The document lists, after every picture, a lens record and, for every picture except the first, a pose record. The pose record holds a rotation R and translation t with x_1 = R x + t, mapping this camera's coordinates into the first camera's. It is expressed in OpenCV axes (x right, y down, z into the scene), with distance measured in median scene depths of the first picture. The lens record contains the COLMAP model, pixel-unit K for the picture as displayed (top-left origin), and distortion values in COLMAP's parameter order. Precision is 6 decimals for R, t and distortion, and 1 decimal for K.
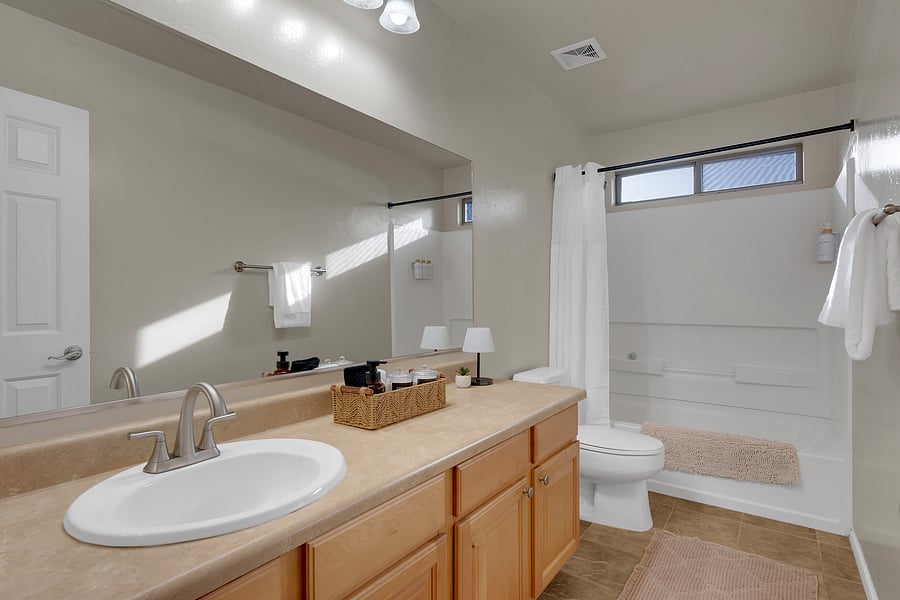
lens RADIAL K [[452.4, 0, 450.0], [0, 452.4, 300.0], [0, 0, 1]] dist [0.000549, -0.000457]
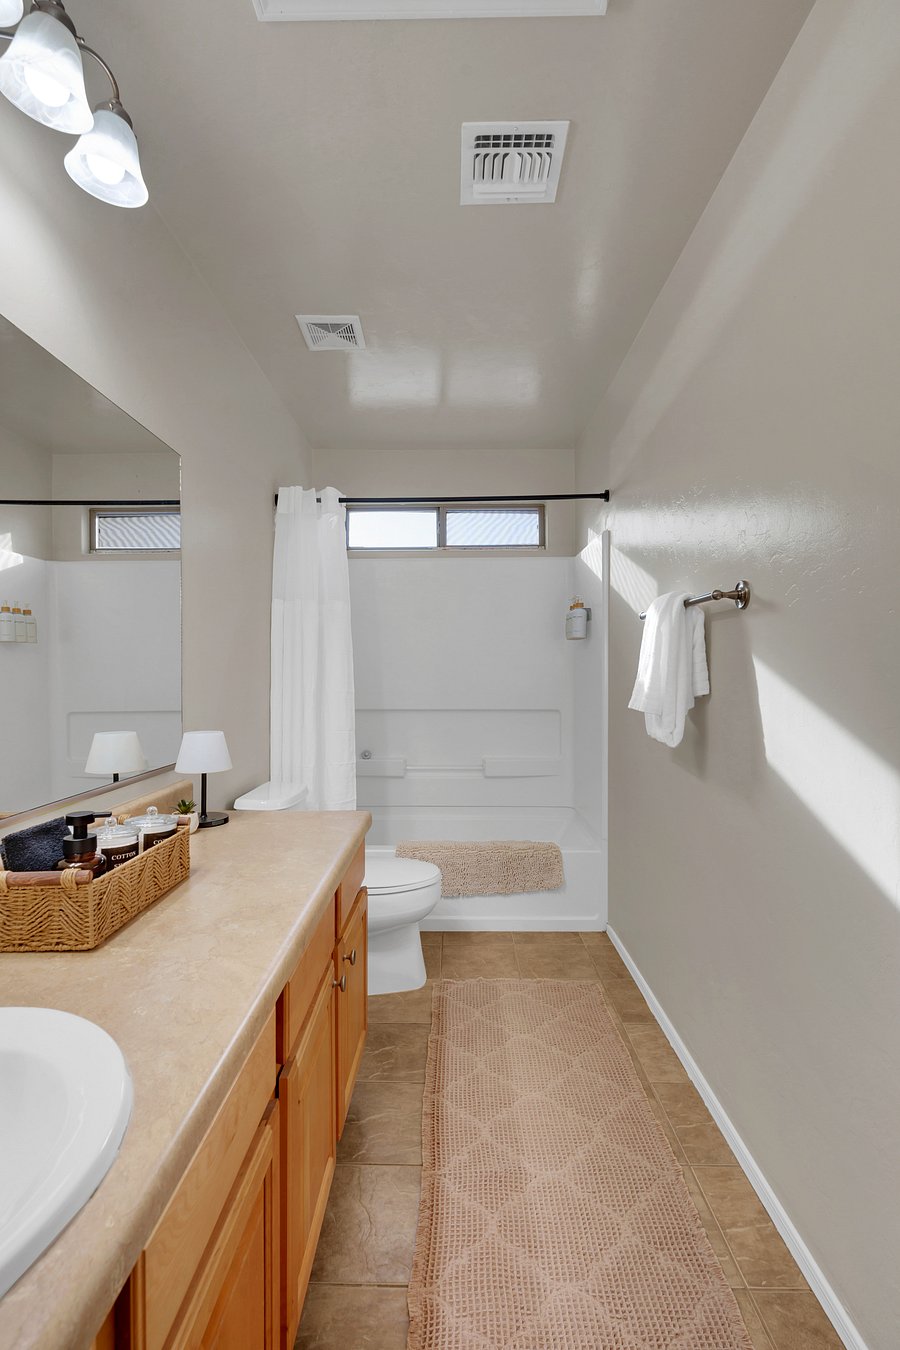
lens RADIAL K [[637.4, 0, 450.2], [0, 637.4, 670.5], [0, 0, 1]] dist [-0.001393, 0.000208]
pose [[0.817222, 0.001049, 0.576323, -0.143329], [0.001831, 0.999989, -0.004416, -0.014618], [-0.576321, 0.004664, 0.817210, 0.096296]]
